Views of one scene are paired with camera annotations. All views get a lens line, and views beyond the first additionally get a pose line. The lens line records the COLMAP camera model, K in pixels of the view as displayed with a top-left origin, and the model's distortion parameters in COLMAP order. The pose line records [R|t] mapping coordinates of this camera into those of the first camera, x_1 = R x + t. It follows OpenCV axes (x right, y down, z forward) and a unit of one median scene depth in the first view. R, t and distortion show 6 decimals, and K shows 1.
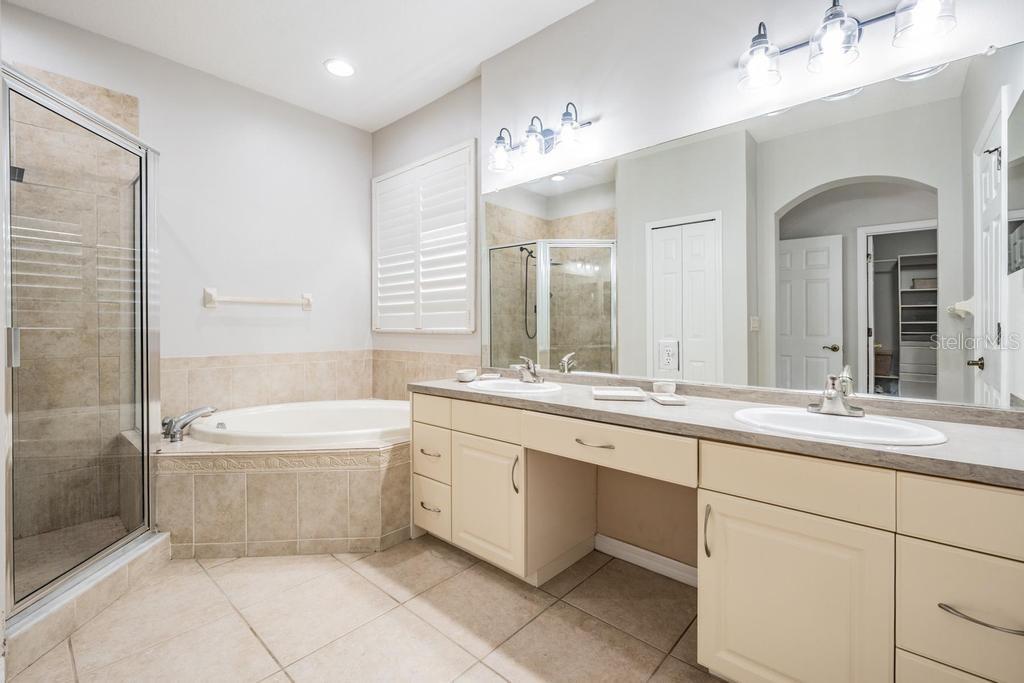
lens RADIAL K [[448.2, 0, 515.9], [0, 448.2, 329.5], [0, 0, 1]] dist [-0.003093, 0.000574]
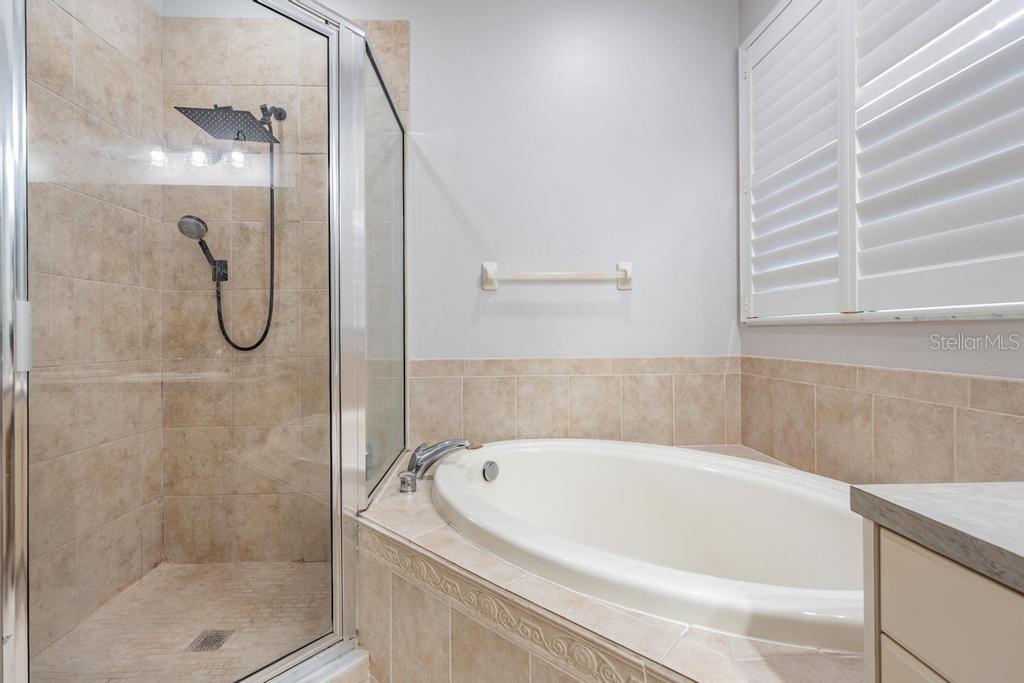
lens RADIAL K [[448.2, 0, 509.0], [0, 448.2, 332.2], [0, 0, 1]] dist [-0.003093, 0.000574]
pose [[0.691634, -0.005304, -0.722229, -0.178986], [0.003722, 0.999986, -0.003780, 0.022825], [0.722239, -0.000074, 0.691644, 0.617557]]
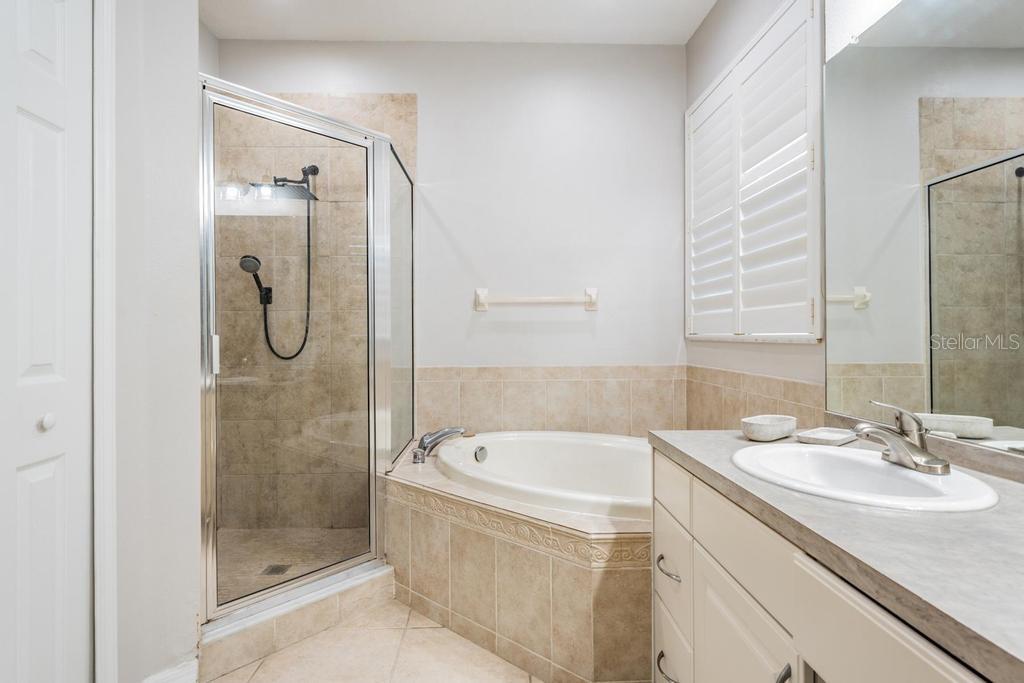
lens RADIAL K [[535.1, 0, 512.2], [0, 535.1, 334.4], [0, 0, 1]] dist [0.005694, 0.001446]
pose [[0.681609, -0.003214, -0.731710, 0.134873], [0.002412, 0.999995, -0.002146, -0.001287], [0.731713, -0.000302, 0.681613, 0.386632]]
